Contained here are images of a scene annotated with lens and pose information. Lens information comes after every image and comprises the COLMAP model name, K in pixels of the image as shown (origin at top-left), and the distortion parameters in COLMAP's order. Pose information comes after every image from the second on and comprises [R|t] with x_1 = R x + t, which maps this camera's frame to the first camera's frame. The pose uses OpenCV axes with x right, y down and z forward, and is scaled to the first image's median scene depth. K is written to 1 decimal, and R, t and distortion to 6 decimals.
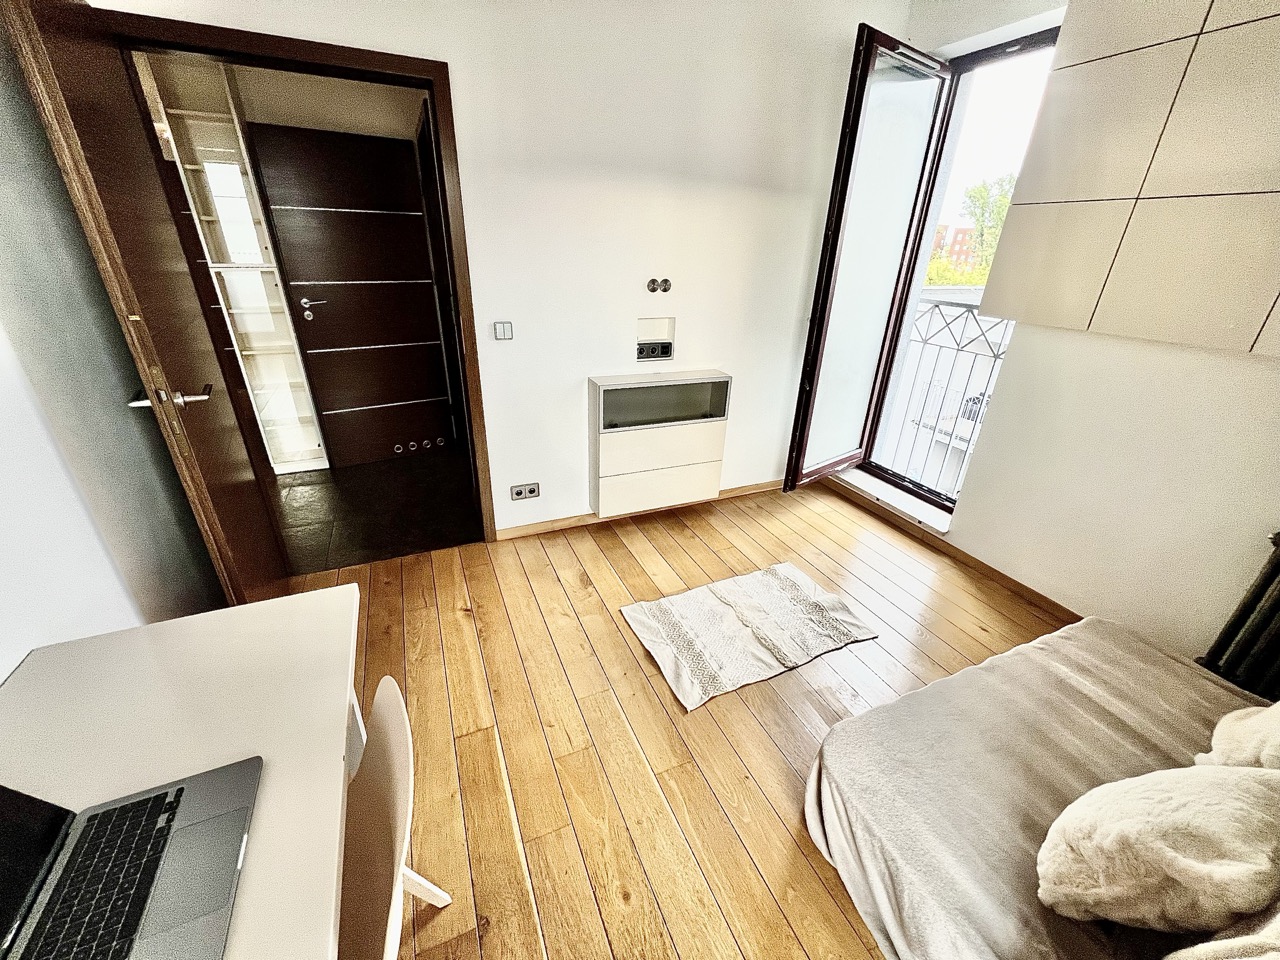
lens RADIAL K [[509.6, 0, 640.0], [0, 509.6, 482.3], [0, 0, 1]] dist [-0.003516, -0.000605]
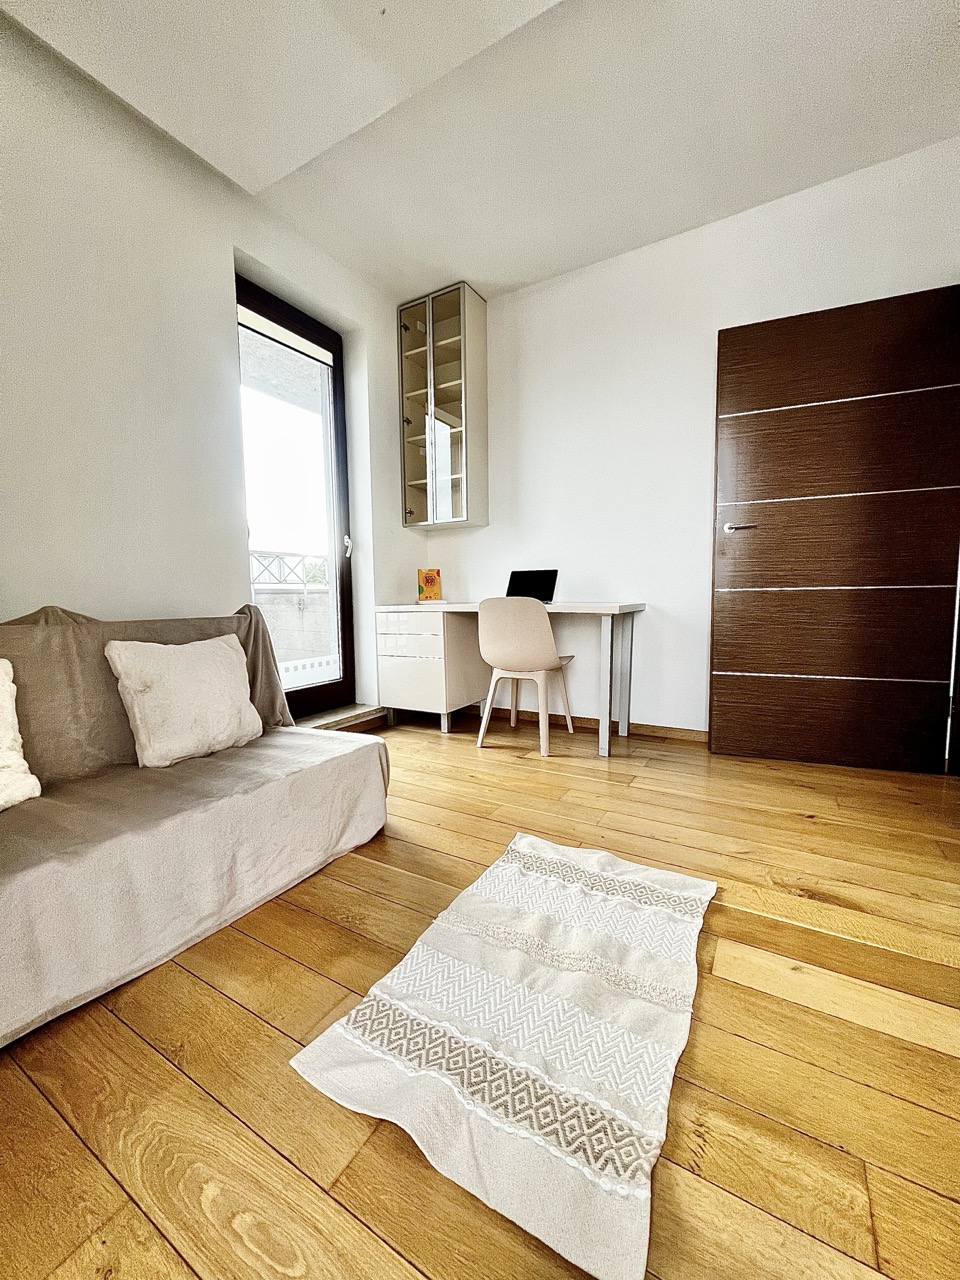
lens RADIAL K [[509.6, 0, 480.0], [0, 509.6, 640.0], [0, 0, 1]] dist [-0.003516, -0.000605]
pose [[-0.817697, 0.041022, -0.574185, 0.651601], [-0.250708, 0.872510, 0.419370, -0.240133], [0.518186, 0.486871, -0.703164, 1.393827]]
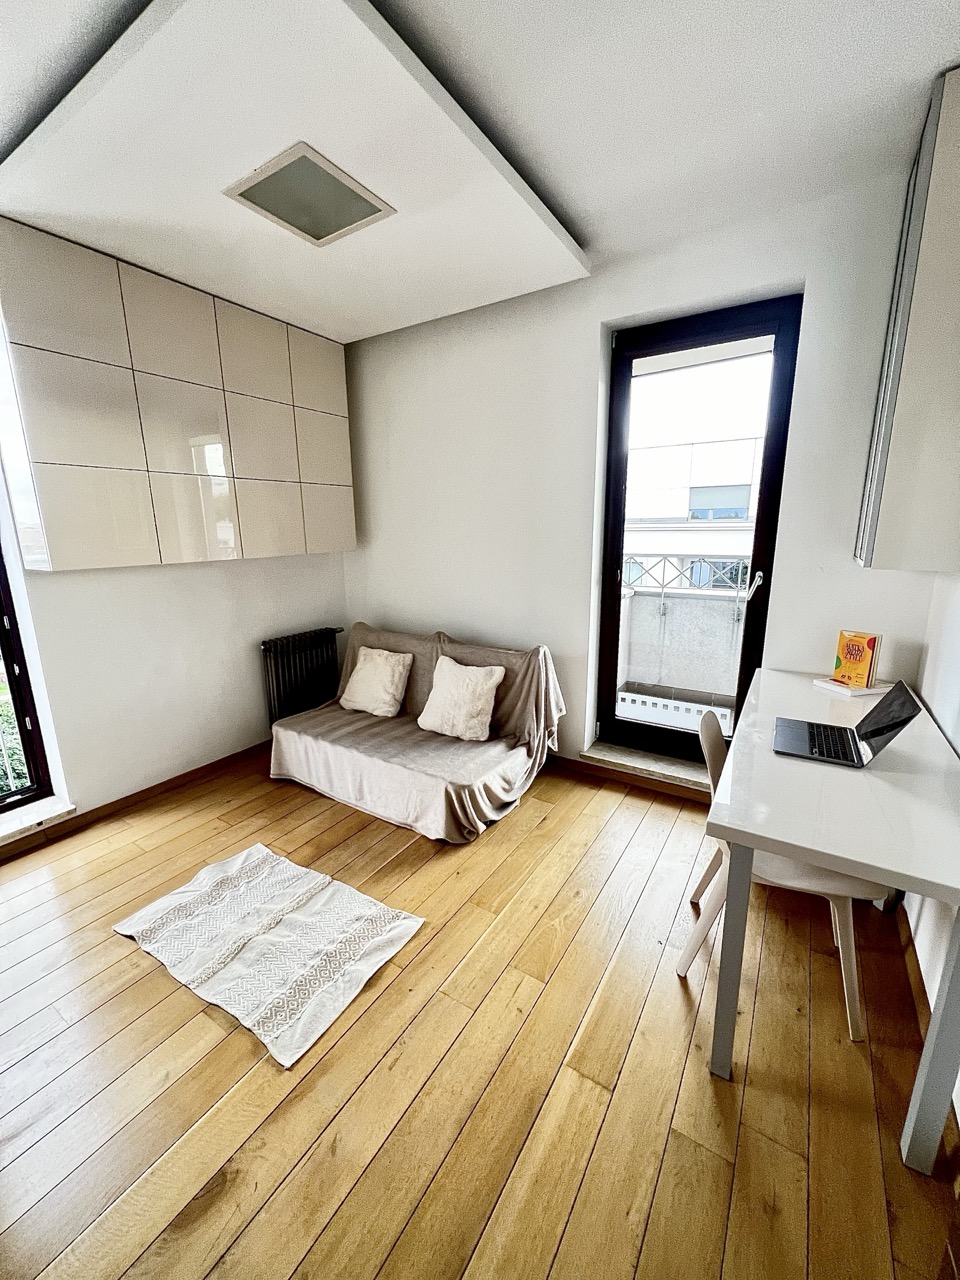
lens RADIAL K [[509.6, 0, 480.0], [0, 509.6, 640.0], [0, 0, 1]] dist [-0.003516, -0.000605]
pose [[-0.554175, -0.198986, 0.808267, -0.661820], [0.351383, 0.824329, 0.443860, -0.422717], [-0.754599, 0.529987, -0.386902, 0.973355]]
